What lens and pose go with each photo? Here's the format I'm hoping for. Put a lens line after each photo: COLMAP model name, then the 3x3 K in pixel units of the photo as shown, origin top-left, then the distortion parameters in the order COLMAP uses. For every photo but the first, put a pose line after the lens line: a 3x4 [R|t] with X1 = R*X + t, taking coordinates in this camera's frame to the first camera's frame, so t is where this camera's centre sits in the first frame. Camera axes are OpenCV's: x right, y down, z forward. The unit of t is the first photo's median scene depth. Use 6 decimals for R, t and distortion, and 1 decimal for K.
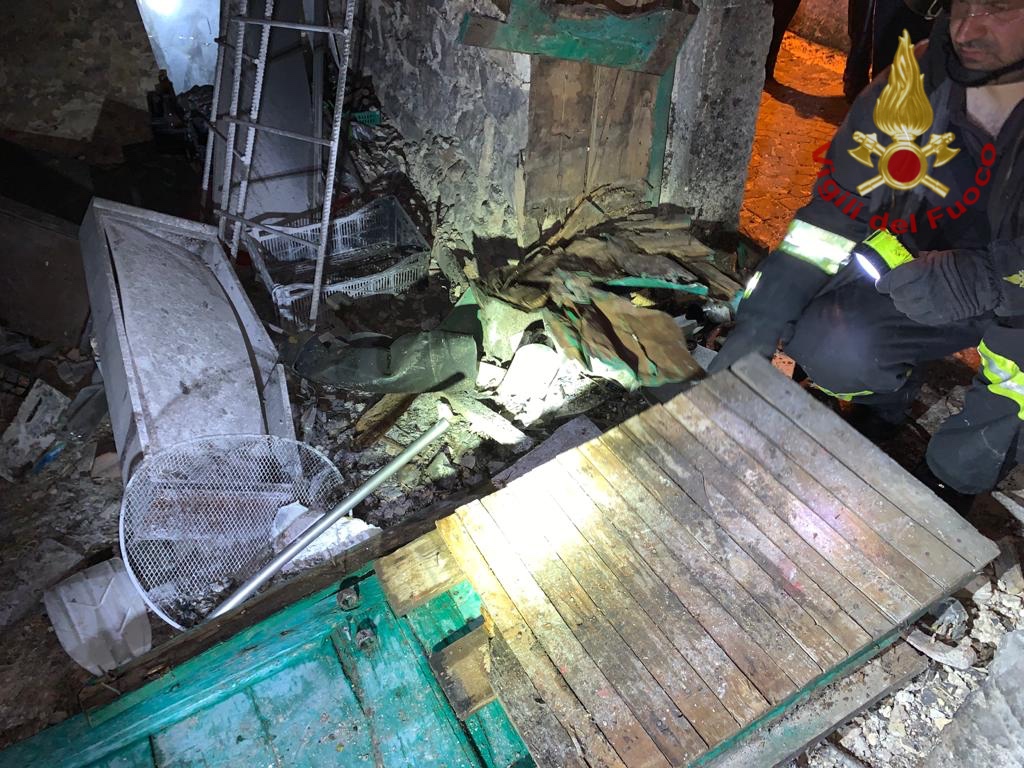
lens RADIAL K [[787.3, 0, 533.5], [0, 787.3, 385.8], [0, 0, 1]] dist [0.055970, -0.132478]
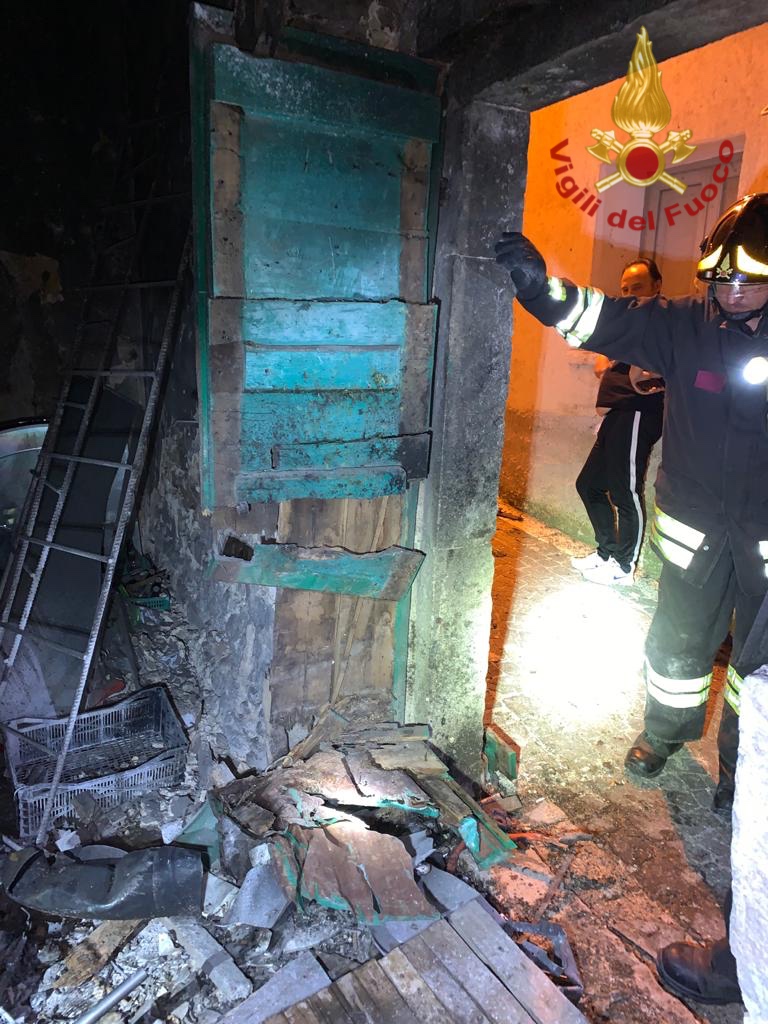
lens RADIAL K [[787.3, 0, 384.0], [0, 787.3, 512.0], [0, 0, 1]] dist [0.055970, -0.132478]
pose [[0.998244, 0.029567, 0.051330, 0.075529], [-0.006208, 0.913969, -0.405738, -0.050762], [-0.058911, 0.404706, 0.912547, -0.061782]]
